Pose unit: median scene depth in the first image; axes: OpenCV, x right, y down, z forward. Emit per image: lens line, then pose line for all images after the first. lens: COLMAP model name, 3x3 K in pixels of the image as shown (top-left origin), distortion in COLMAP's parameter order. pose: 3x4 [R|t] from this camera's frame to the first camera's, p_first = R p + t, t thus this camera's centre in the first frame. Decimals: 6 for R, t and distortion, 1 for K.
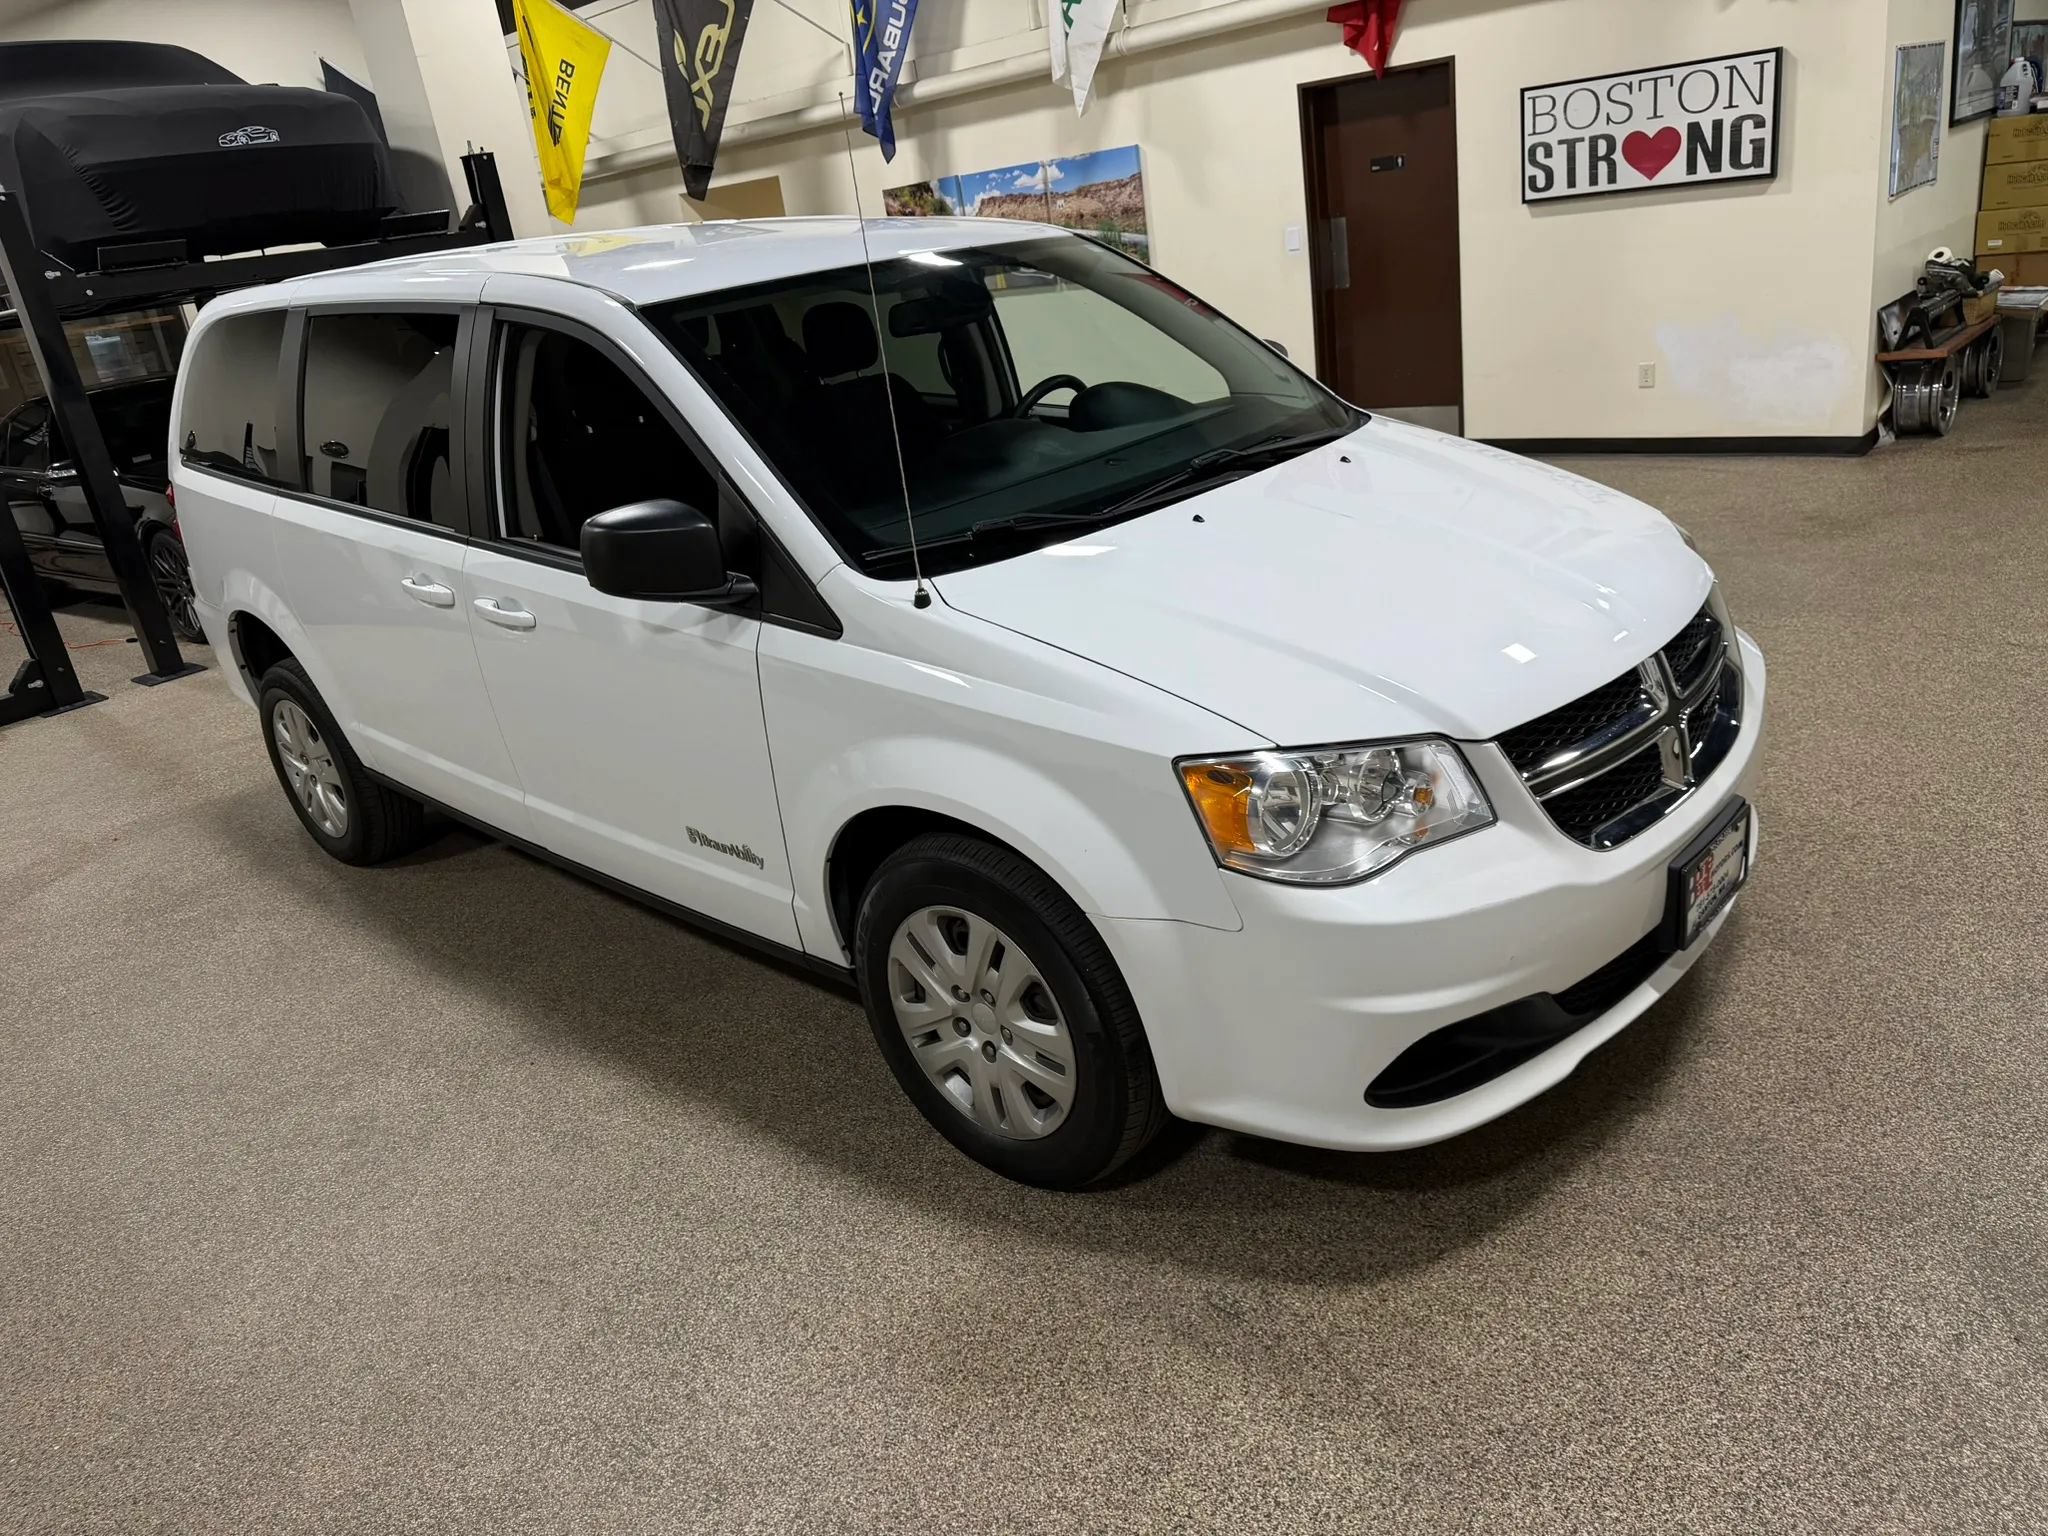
lens RADIAL K [[1461.7, 0, 1037.2], [0, 1461.7, 753.5], [0, 0, 1]] dist [0.017666, -0.026756]
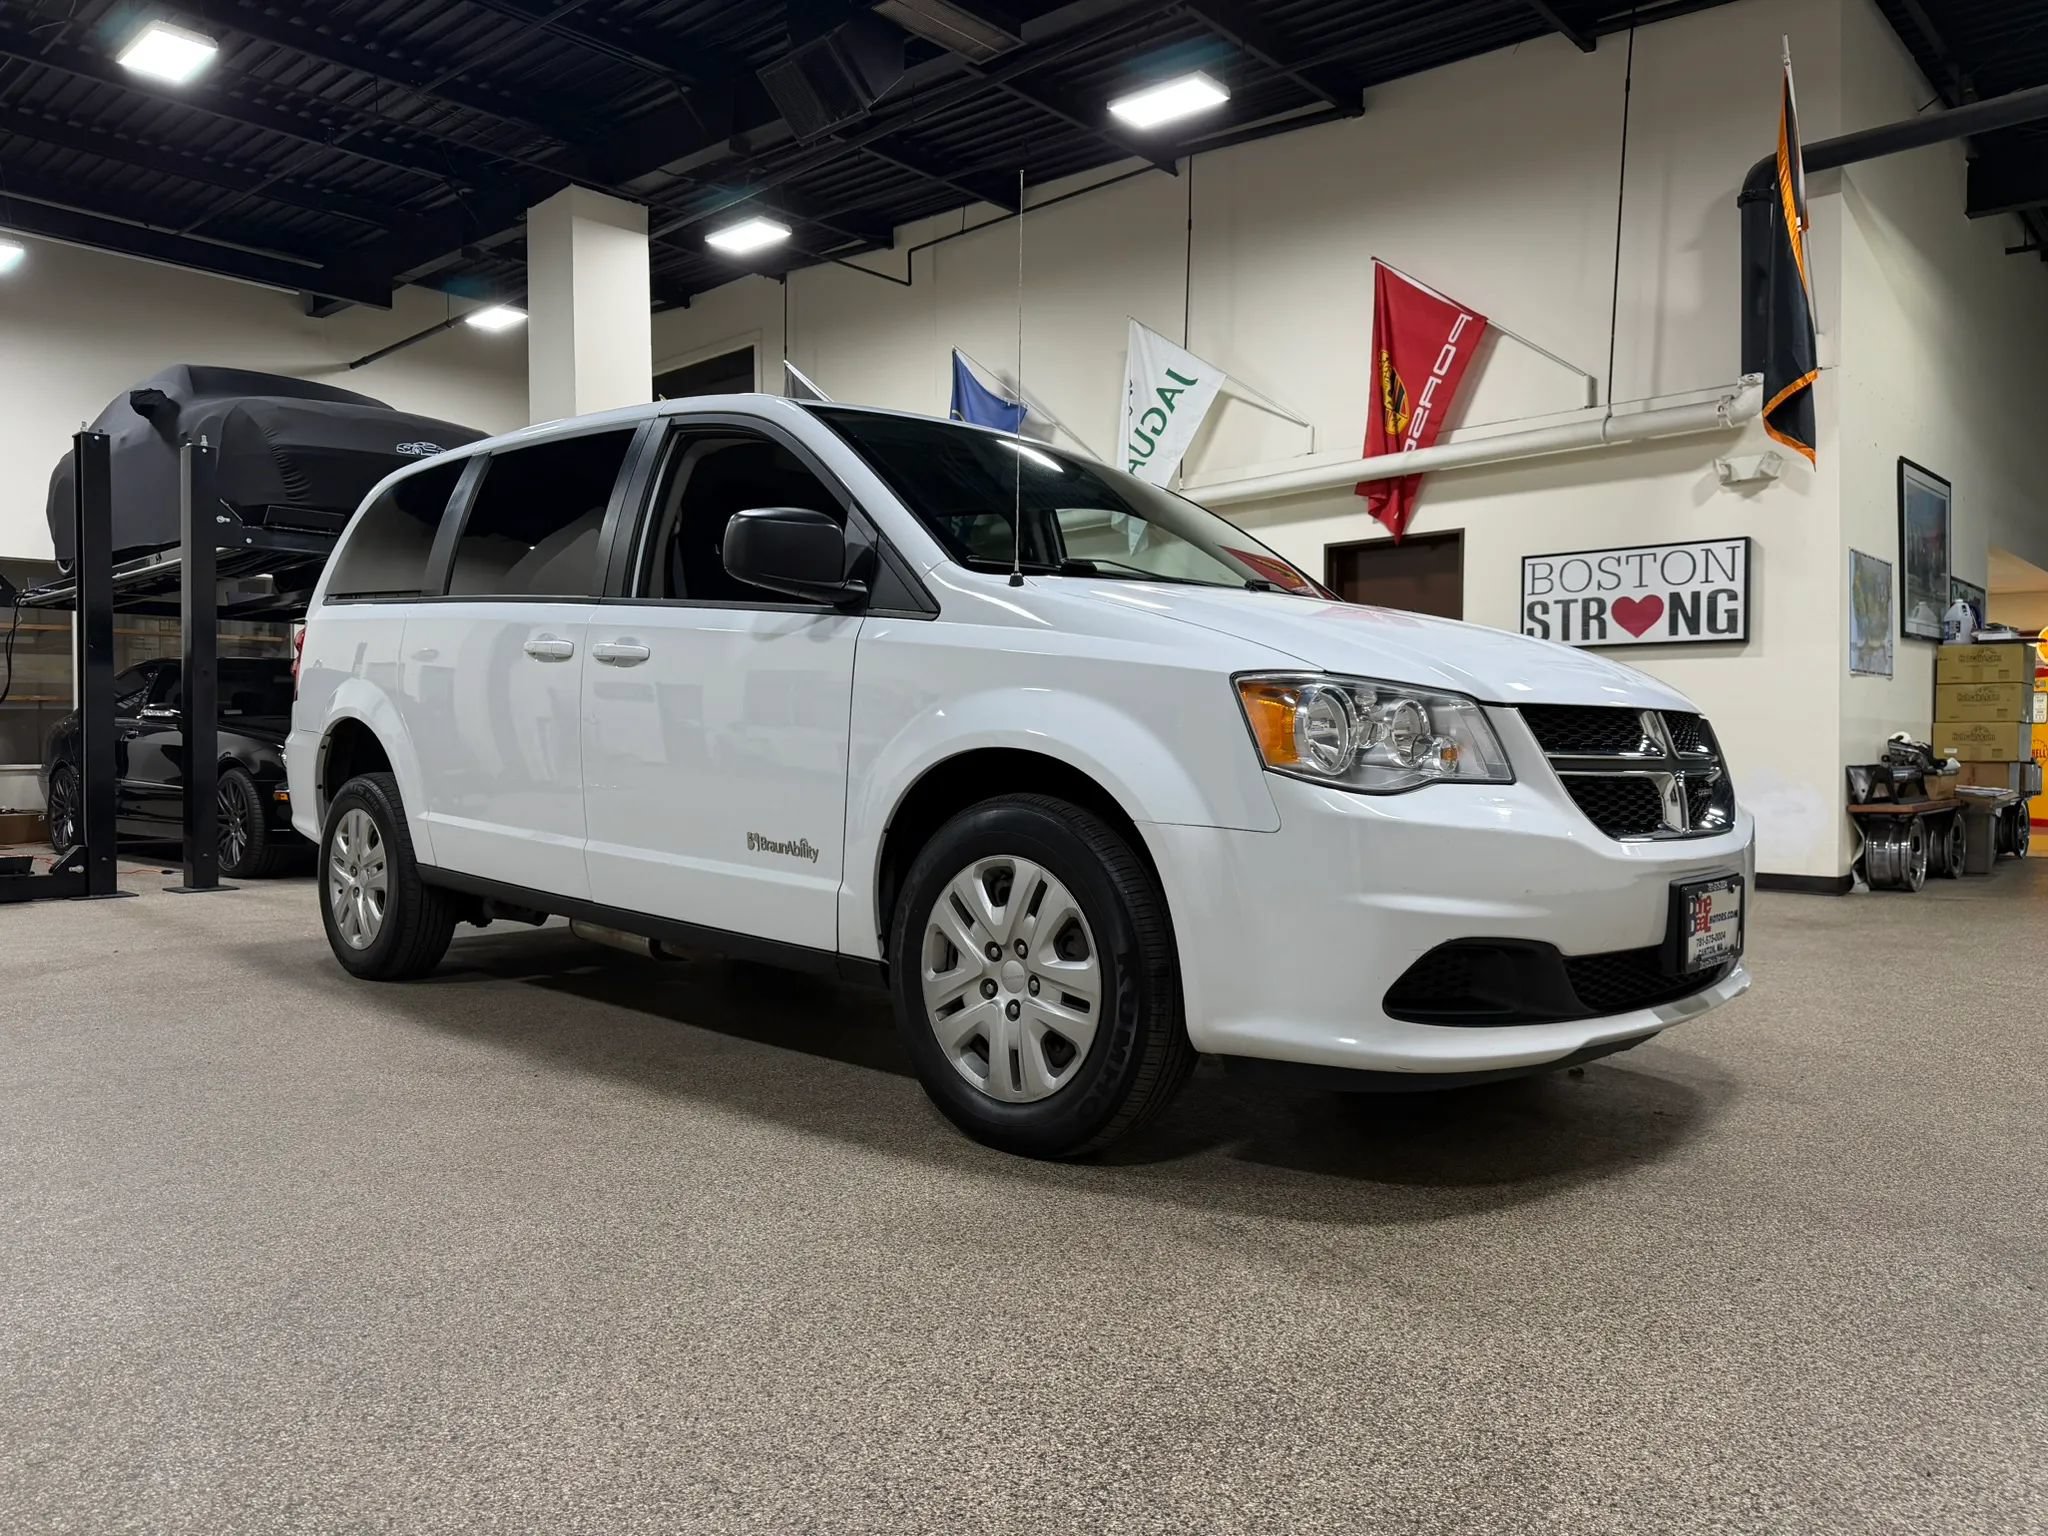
lens RADIAL K [[1455.3, 0, 1024.0], [0, 1455.3, 768.0], [0, 0, 1]] dist [0.053759, -0.096495]
pose [[0.990634, 0.134812, -0.021672, -0.019728], [-0.134057, 0.930112, -0.341937, 0.297968], [-0.025940, 0.341640, 0.939473, -0.021385]]
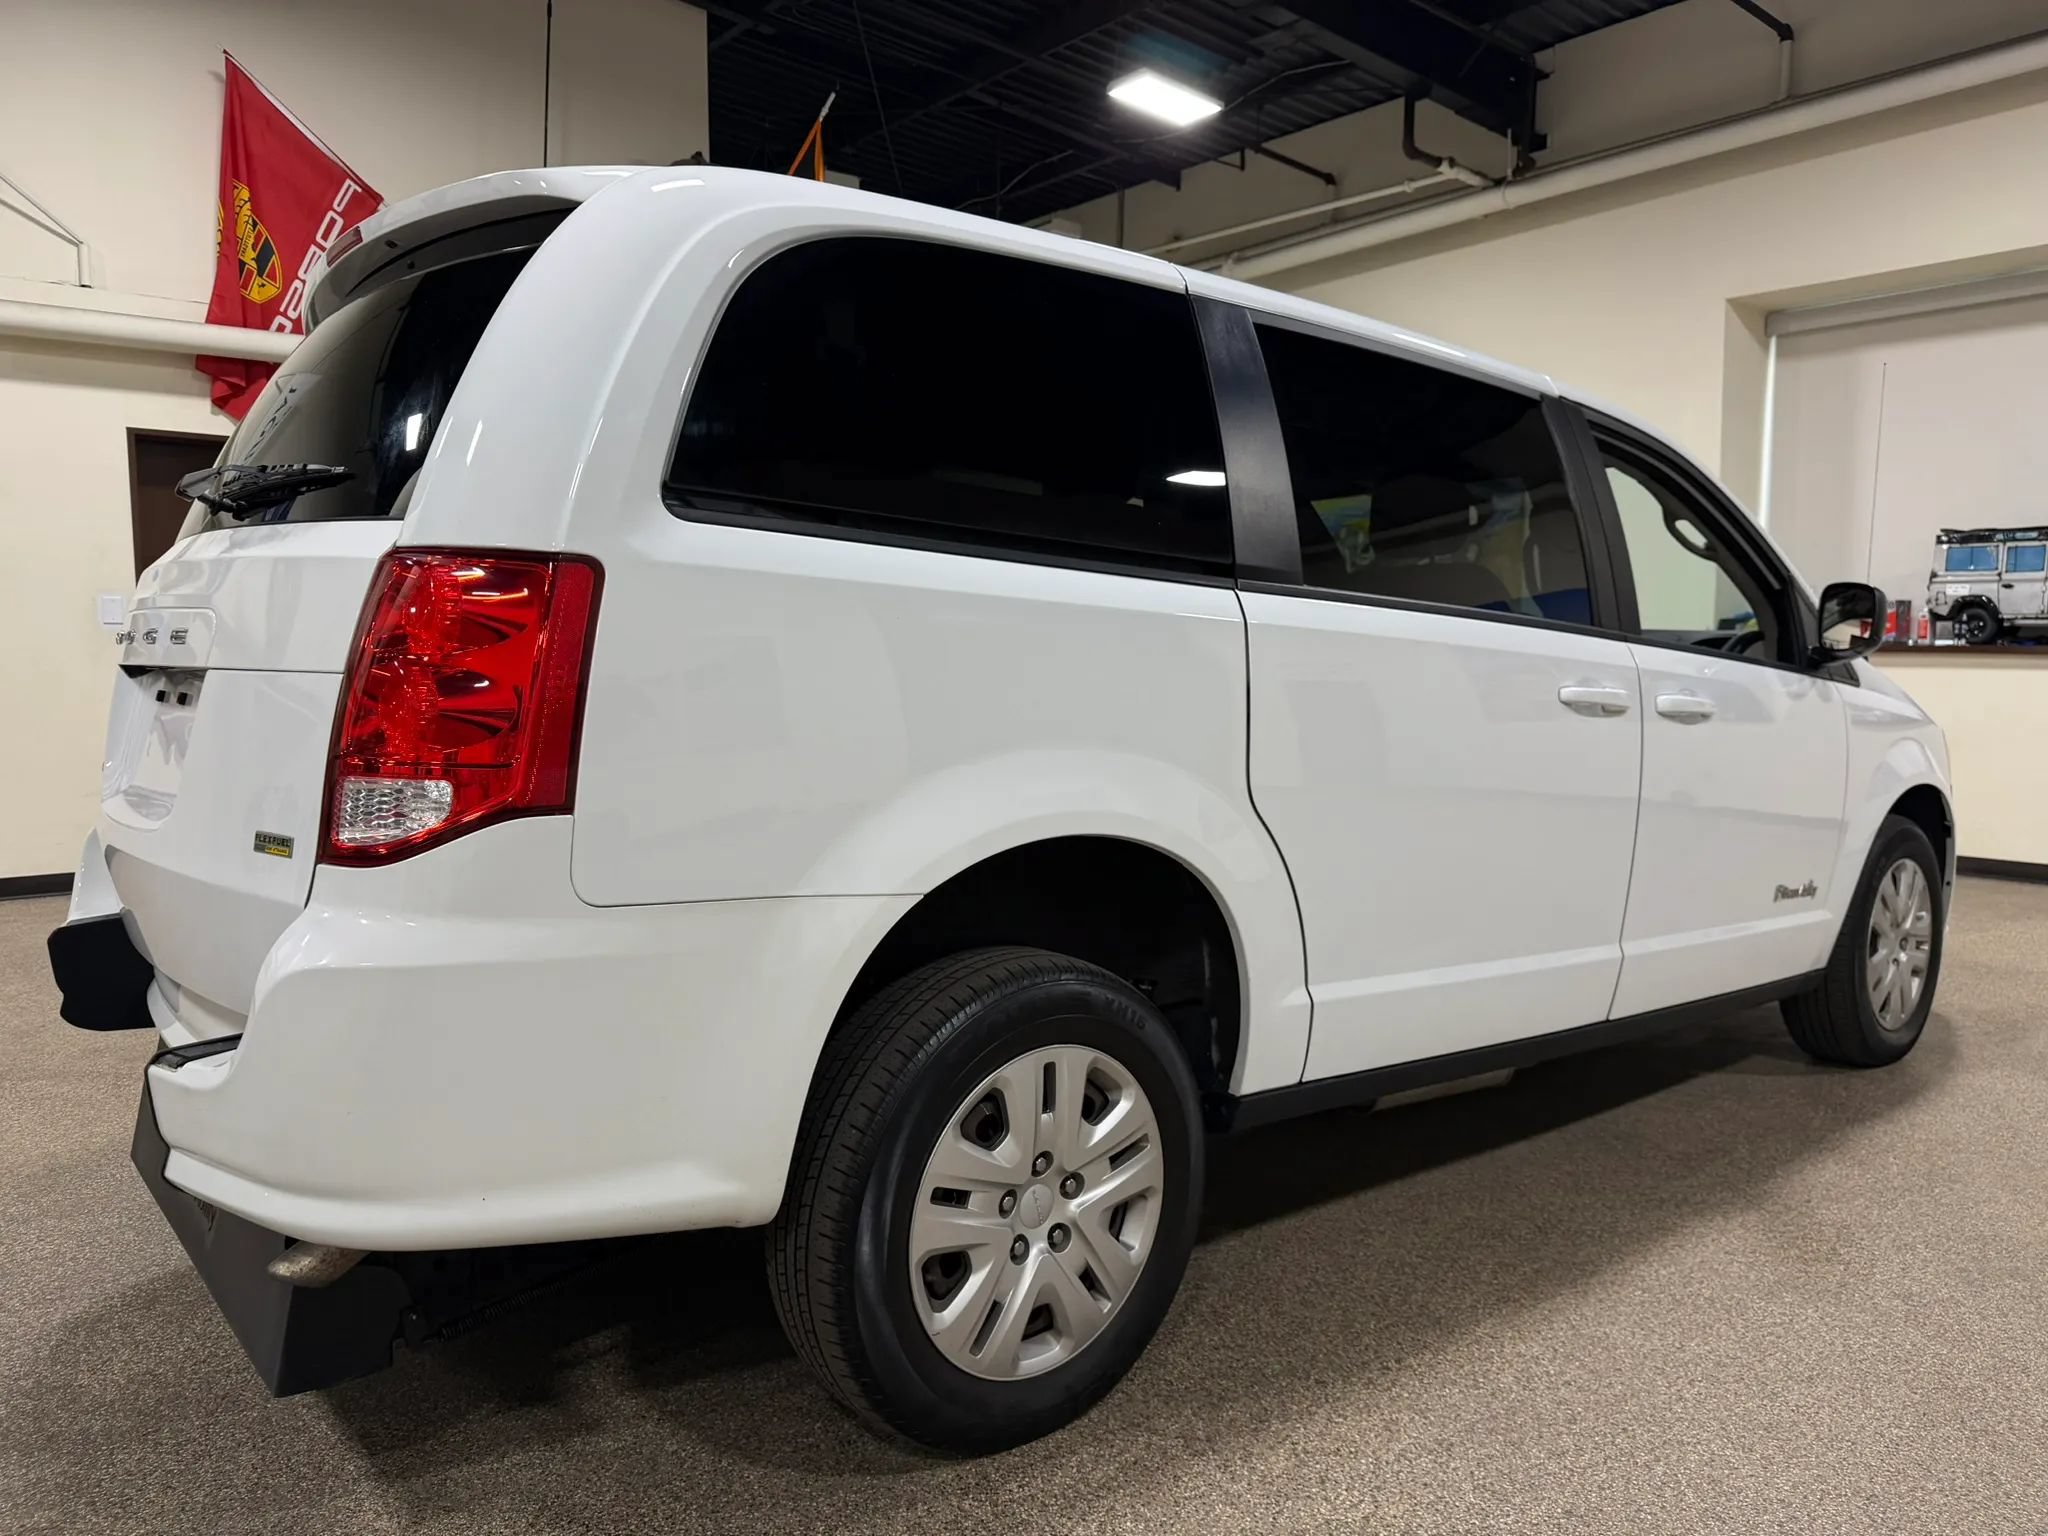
lens RADIAL K [[1469.1, 0, 1038.4], [0, 1469.1, 772.3], [0, 0, 1]] dist [-0.010207, 0.008380]
pose [[0.133478, 0.056139, 0.989460, -1.218679], [0.331241, 0.938450, -0.097929, -0.090542], [-0.934057, 0.340822, 0.106667, 1.183287]]
